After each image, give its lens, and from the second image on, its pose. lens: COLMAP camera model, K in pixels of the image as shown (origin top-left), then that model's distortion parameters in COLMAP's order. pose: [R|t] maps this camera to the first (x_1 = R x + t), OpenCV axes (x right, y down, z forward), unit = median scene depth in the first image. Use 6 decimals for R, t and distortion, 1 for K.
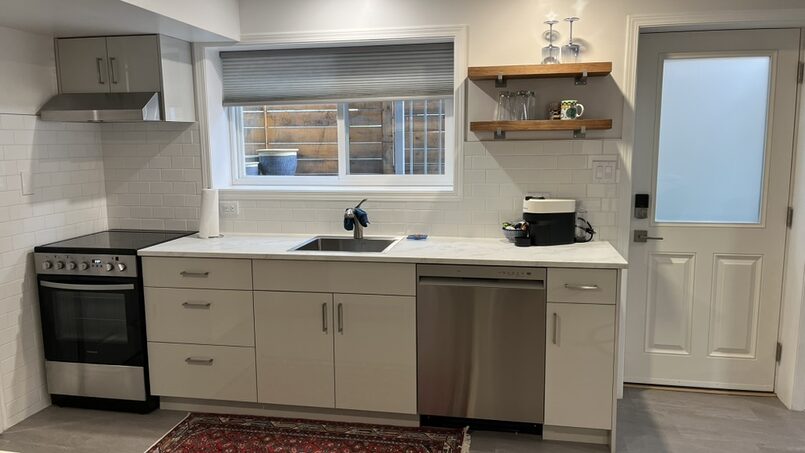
lens RADIAL K [[606.3, 0, 400.3], [0, 606.3, 226.9], [0, 0, 1]] dist [0.011816, -0.004201]
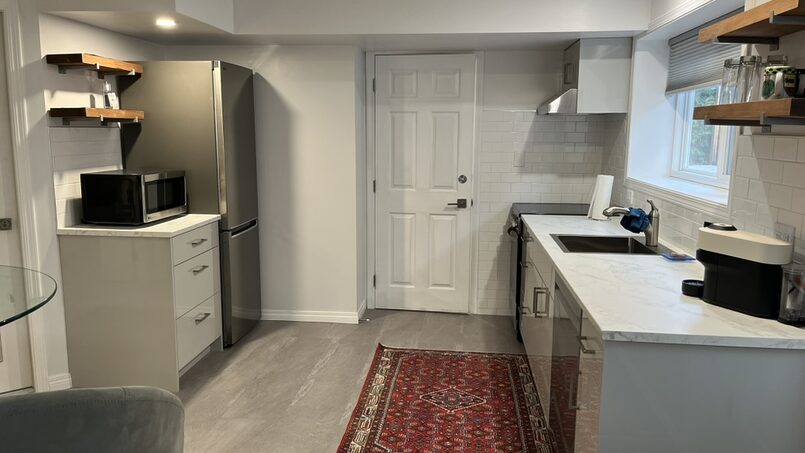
lens RADIAL K [[606.3, 0, 400.4], [0, 606.3, 225.6], [0, 0, 1]] dist [0.011816, -0.004201]
pose [[0.084747, 0.164423, -0.982743, 0.800349], [-0.147450, 0.977501, 0.150830, -0.092156], [0.985432, 0.132123, 0.107084, 0.593235]]
